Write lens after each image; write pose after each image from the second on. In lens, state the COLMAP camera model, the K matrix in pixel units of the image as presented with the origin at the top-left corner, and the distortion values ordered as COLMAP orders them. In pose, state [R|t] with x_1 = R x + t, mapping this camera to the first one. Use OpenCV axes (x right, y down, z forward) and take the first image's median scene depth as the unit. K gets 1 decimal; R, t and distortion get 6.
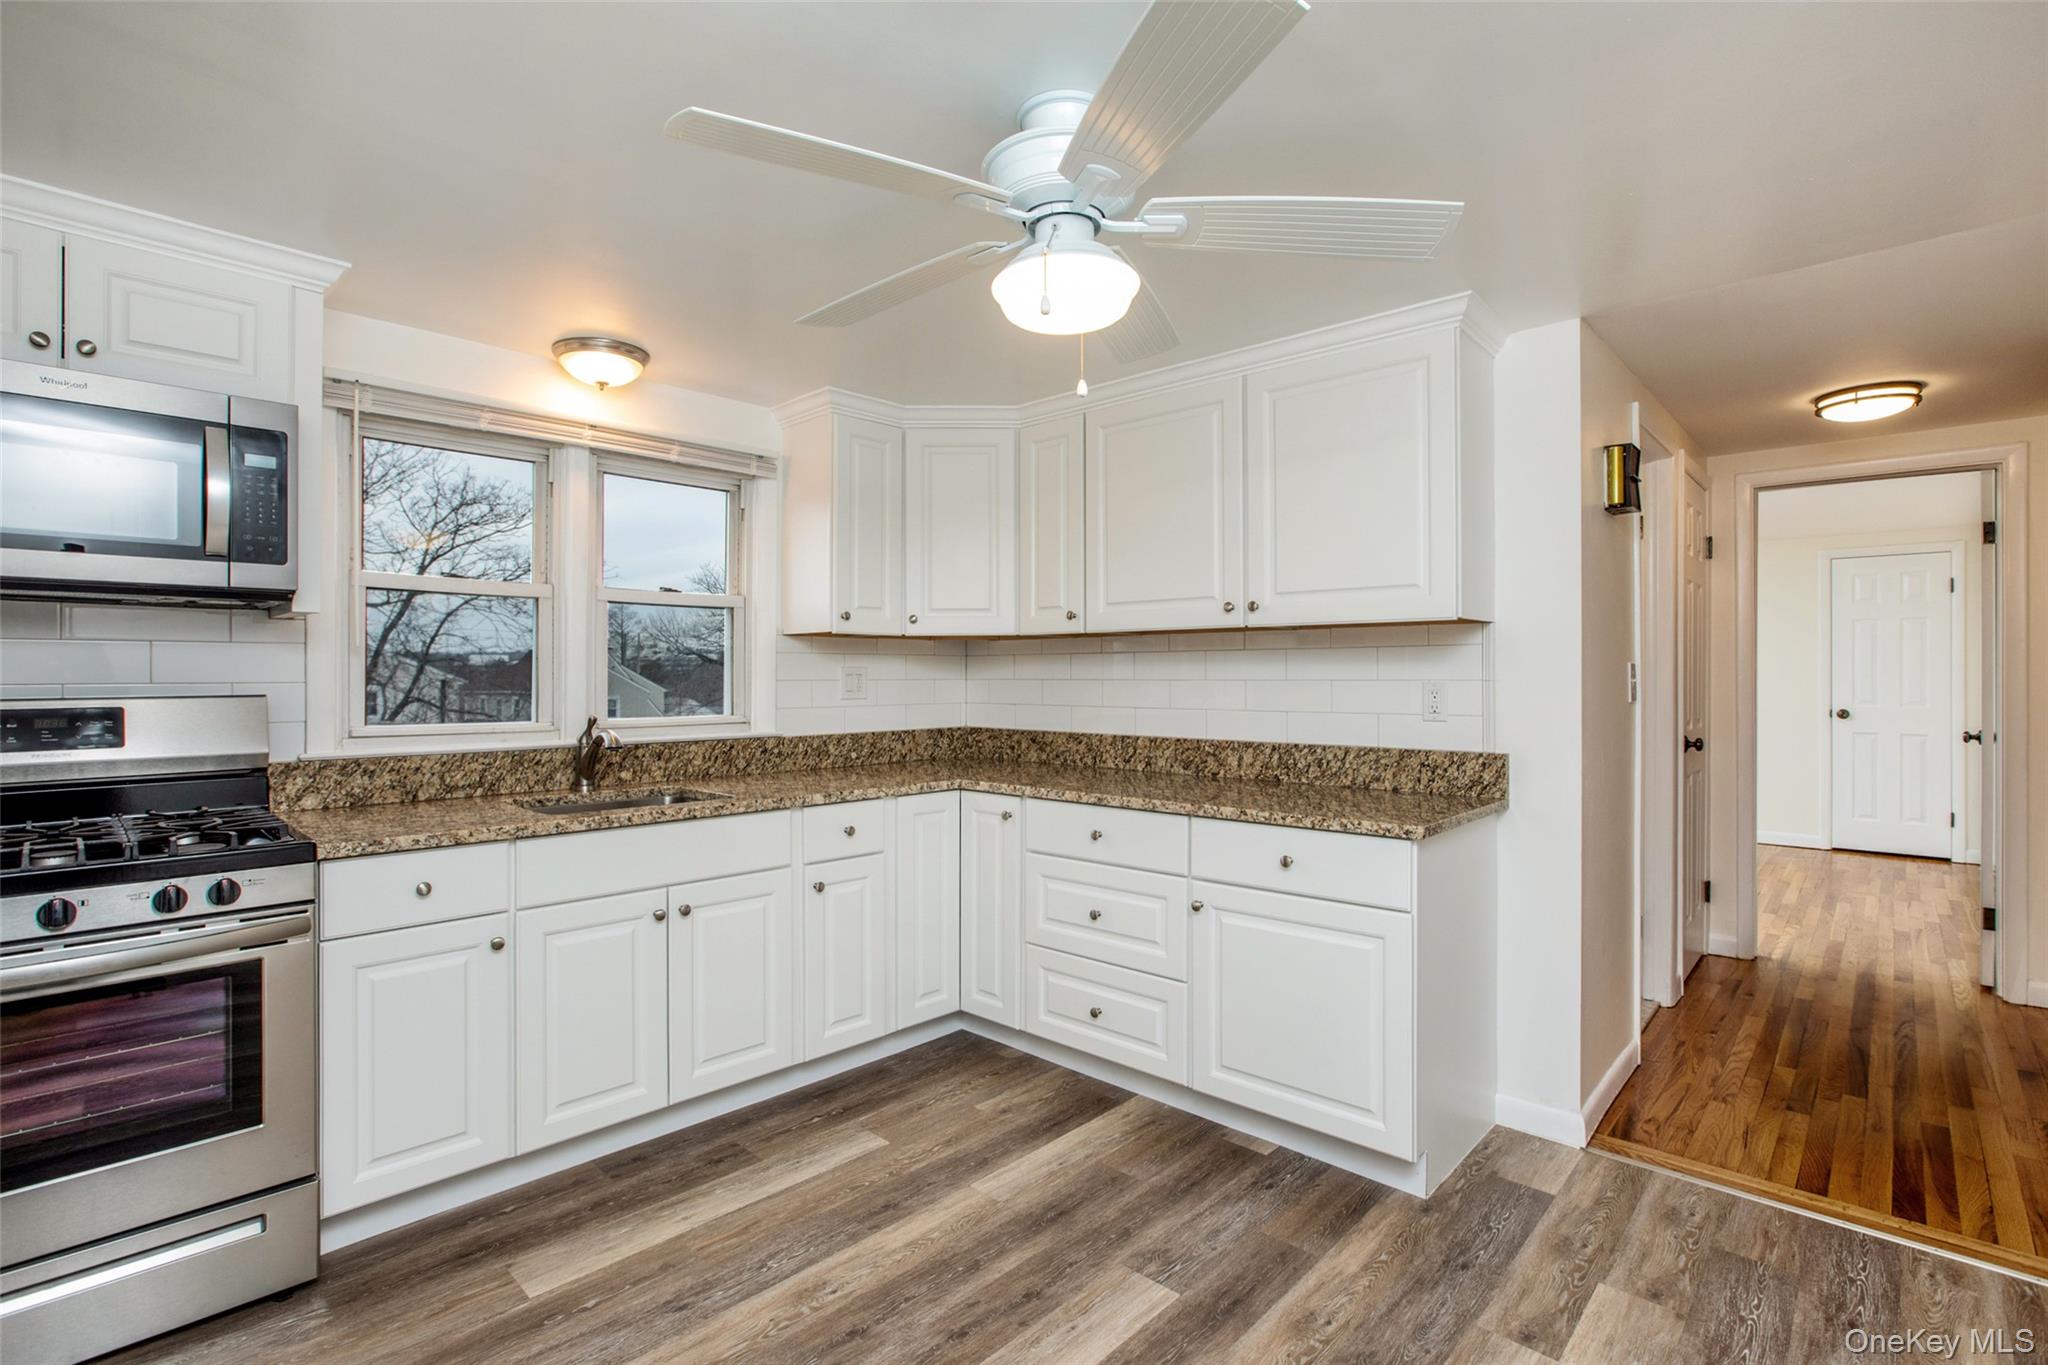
lens RADIAL K [[963.2, 0, 989.5], [0, 963.2, 669.7], [0, 0, 1]] dist [-0.039838, 0.014586]
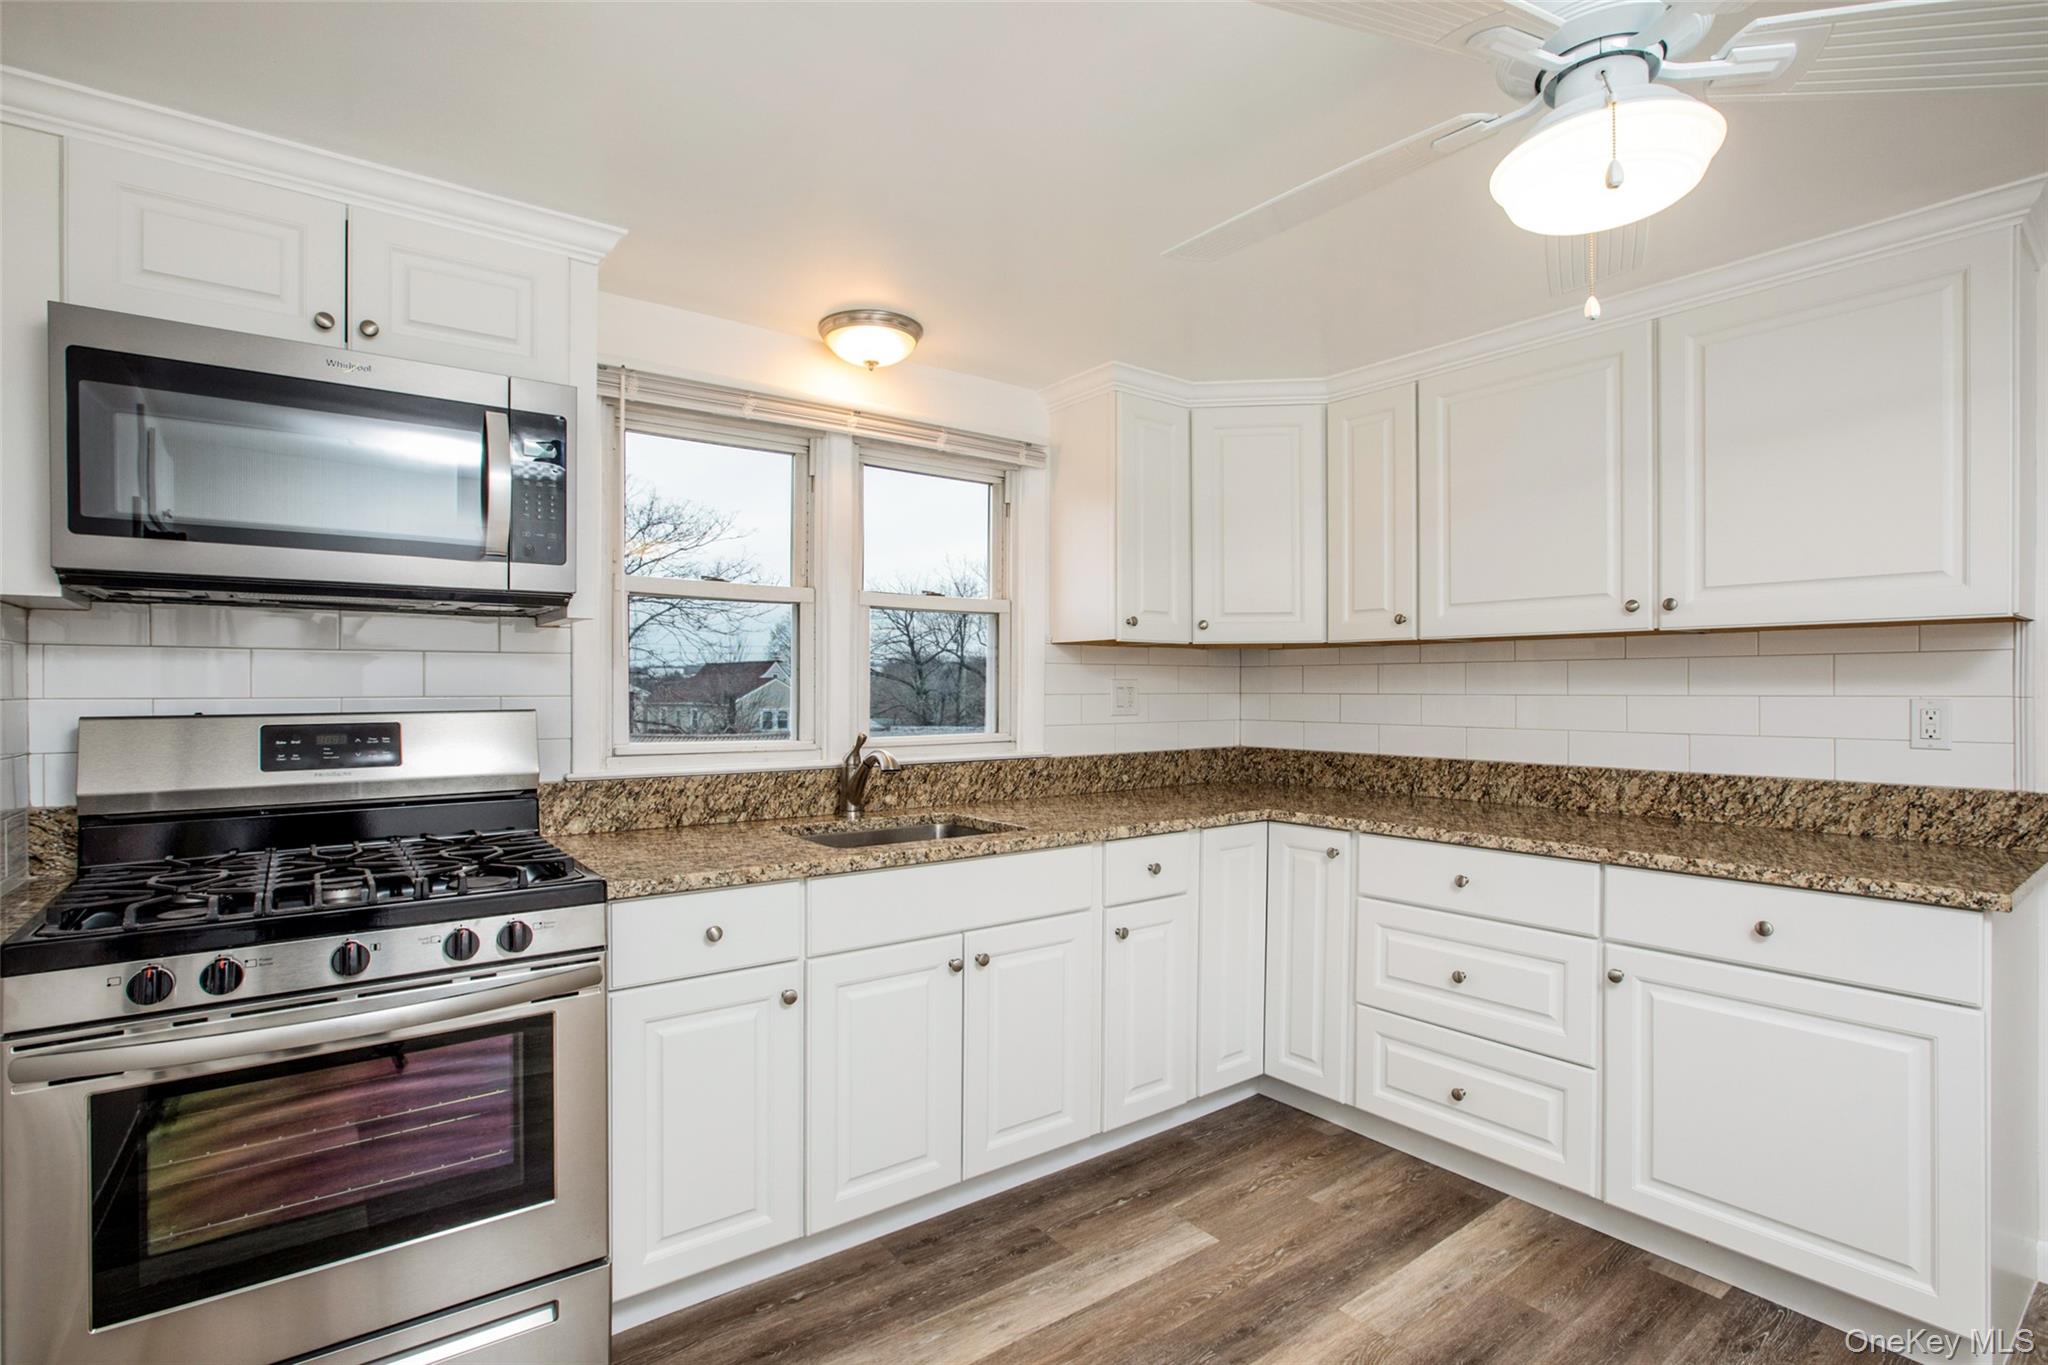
lens RADIAL K [[963.2, 0, 1005.2], [0, 963.2, 685.6], [0, 0, 1]] dist [-0.039838, 0.014586]
pose [[0.990095, 0.000839, -0.140397, -0.172528], [-0.000388, 0.999995, 0.003240, 0.000141], [0.140399, -0.003154, 0.990090, 0.137900]]
